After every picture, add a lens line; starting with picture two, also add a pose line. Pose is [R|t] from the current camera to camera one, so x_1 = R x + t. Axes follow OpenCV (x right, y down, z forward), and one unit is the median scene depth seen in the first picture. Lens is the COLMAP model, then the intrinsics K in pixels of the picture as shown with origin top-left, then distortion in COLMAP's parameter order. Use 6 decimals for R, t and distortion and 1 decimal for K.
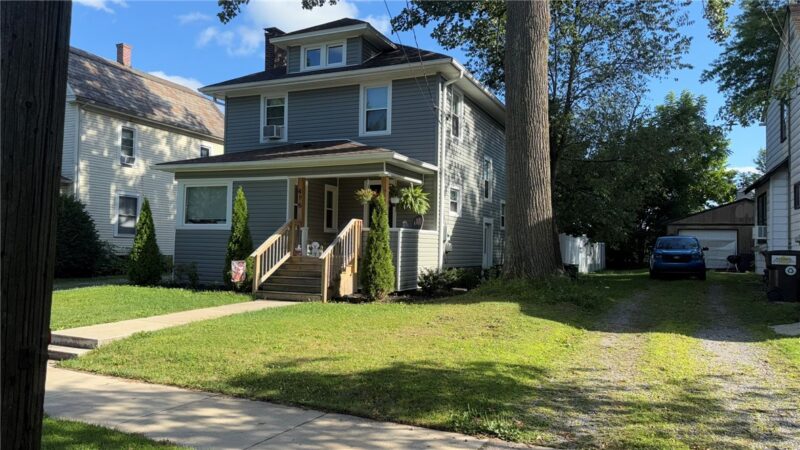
lens RADIAL K [[558.1, 0, 400.0], [0, 558.1, 225.0], [0, 0, 1]] dist [0.120291, -0.152641]
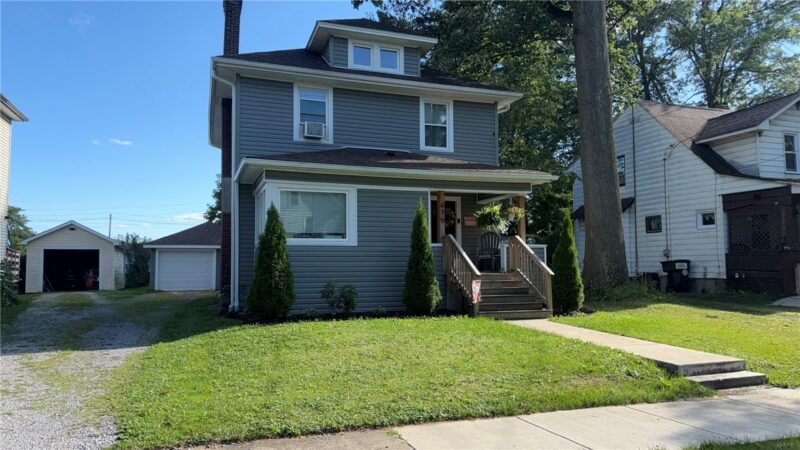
lens RADIAL K [[559.0, 0, 400.2], [0, 559.0, 229.7], [0, 0, 1]] dist [0.126887, -0.167722]
pose [[0.719396, 0.019847, 0.694317, -0.773790], [-0.011189, 0.999793, -0.016986, -0.002143], [-0.694510, 0.004451, 0.719469, 0.322844]]
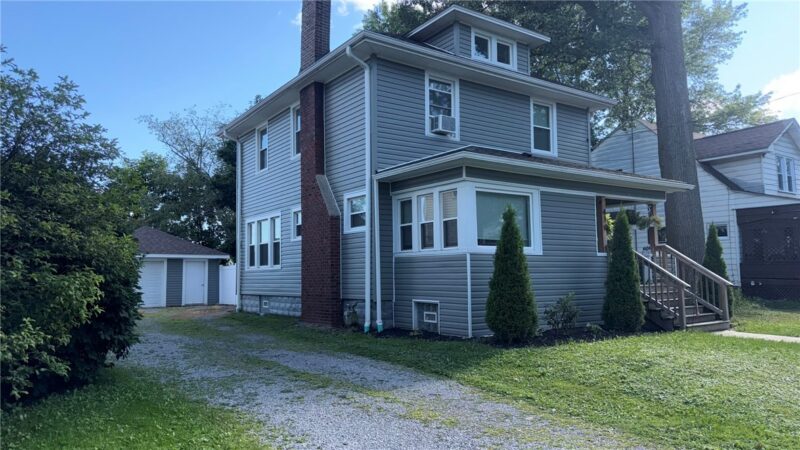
lens RADIAL K [[558.1, 0, 400.0], [0, 558.1, 225.0], [0, 0, 1]] dist [0.120291, -0.152641]
pose [[0.503648, 0.048552, 0.862543, -0.967577], [-0.016455, 0.998778, -0.046612, 0.006119], [-0.863752, 0.009283, 0.503832, 0.725189]]
